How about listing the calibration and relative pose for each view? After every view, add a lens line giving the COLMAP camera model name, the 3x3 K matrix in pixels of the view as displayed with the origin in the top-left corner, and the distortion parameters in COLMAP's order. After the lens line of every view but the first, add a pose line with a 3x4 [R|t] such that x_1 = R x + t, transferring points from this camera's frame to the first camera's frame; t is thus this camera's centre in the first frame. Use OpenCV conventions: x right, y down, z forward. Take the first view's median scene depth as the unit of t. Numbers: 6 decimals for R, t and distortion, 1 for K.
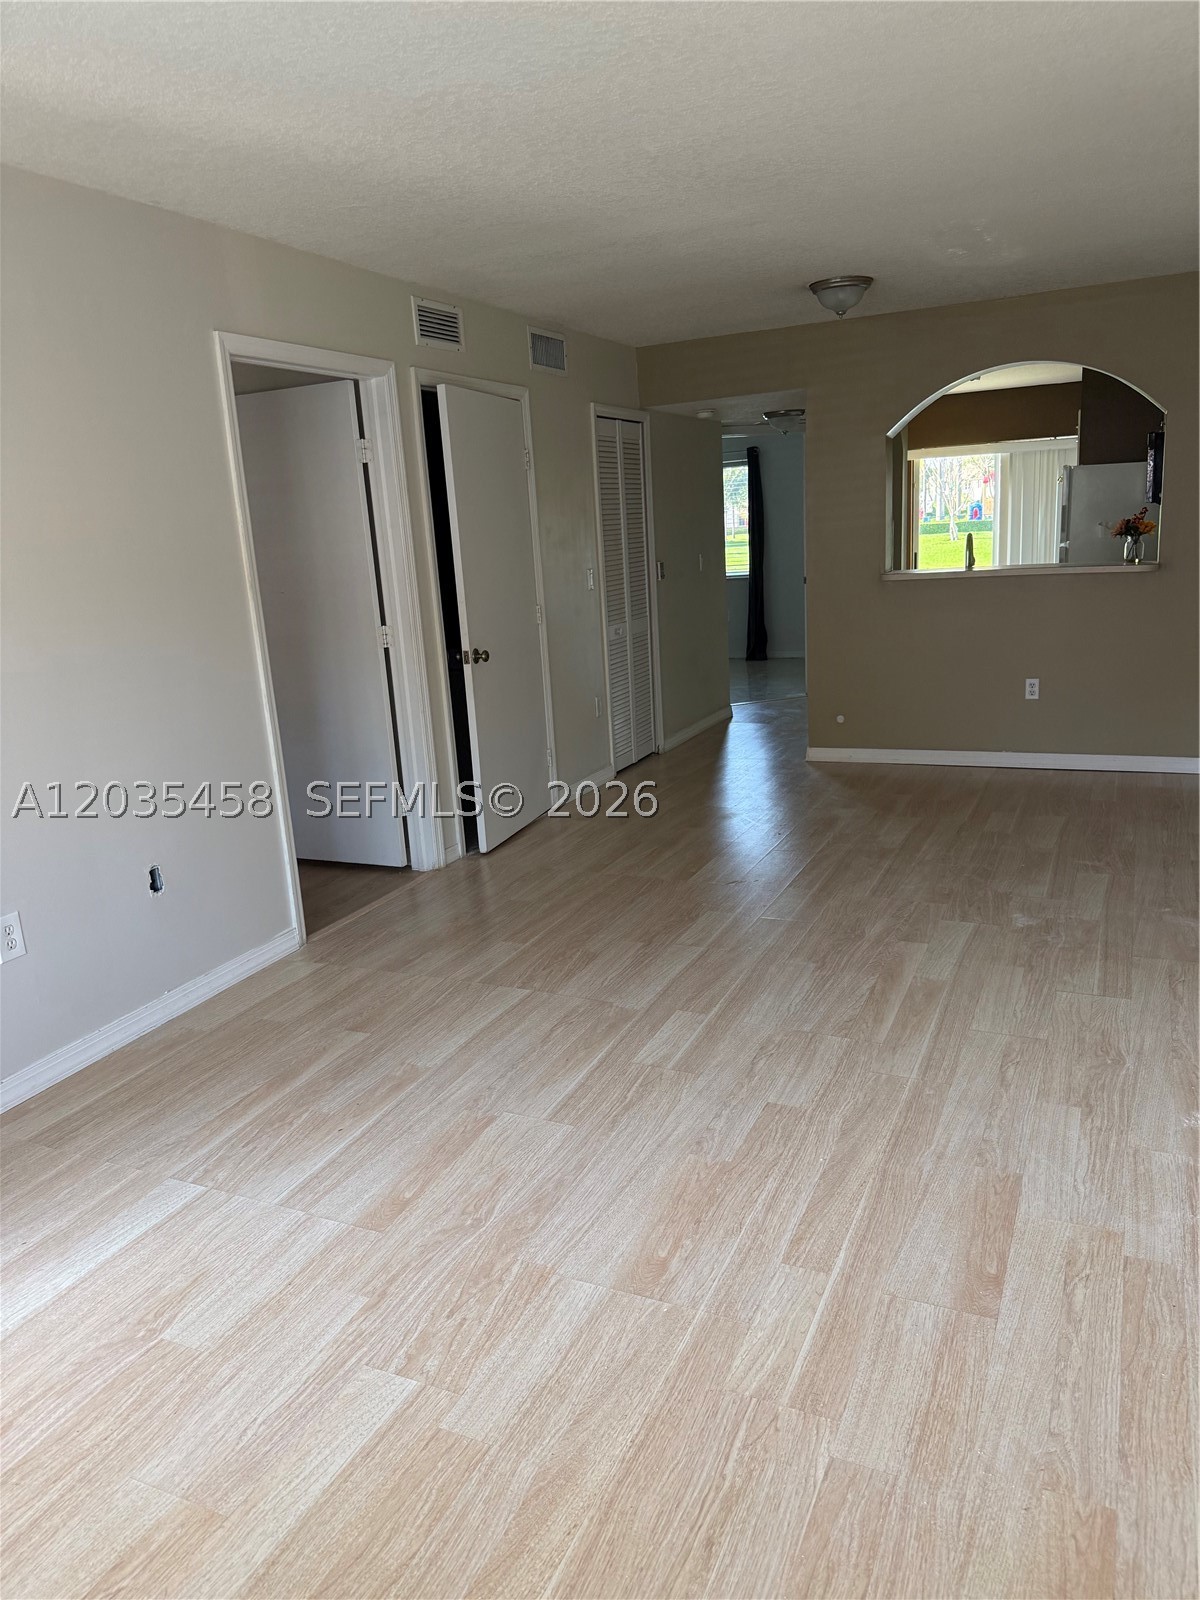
lens RADIAL K [[1145.5, 0, 599.7], [0, 1145.5, 802.8], [0, 0, 1]] dist [-0.005899, -0.010102]
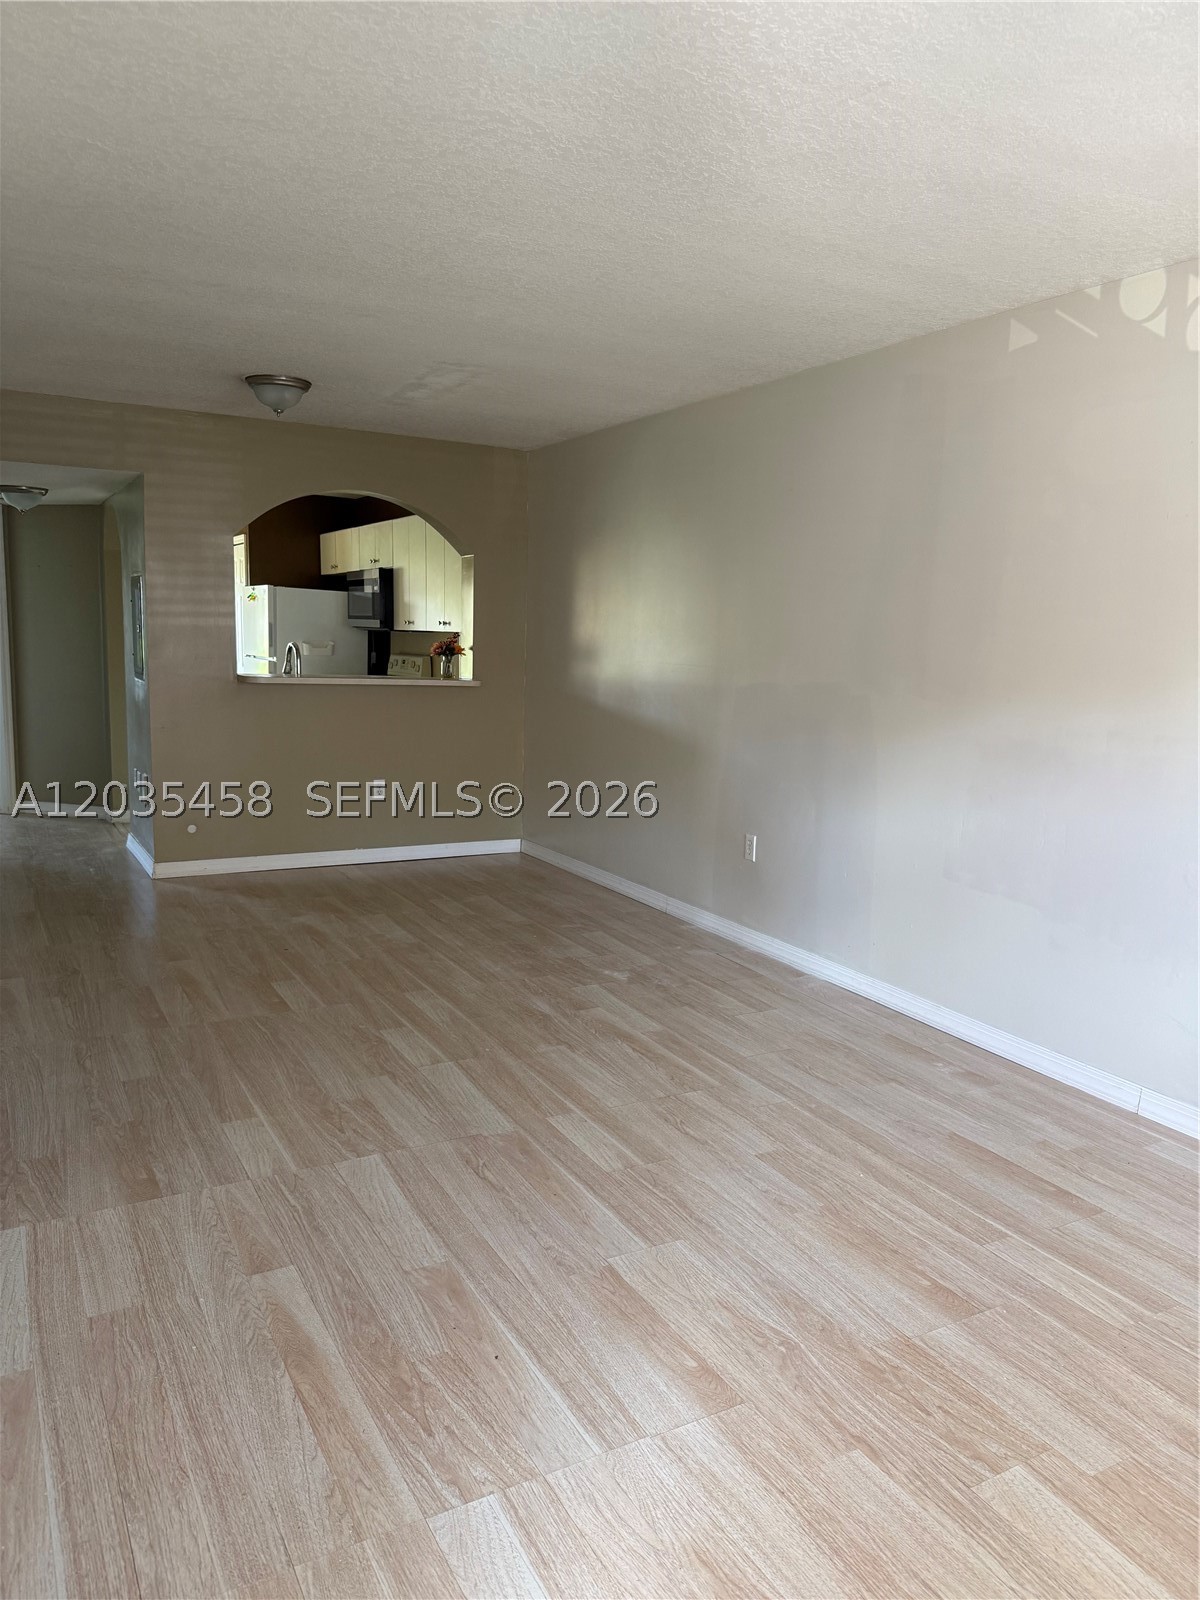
lens RADIAL K [[1145.5, 0, 596.9], [0, 1145.5, 795.5], [0, 0, 1]] dist [-0.005899, -0.010102]
pose [[0.601368, -0.056089, 0.797001, -0.673012], [0.138406, 0.989765, -0.034779, -0.046627], [-0.786893, 0.131225, 0.602976, 0.371521]]
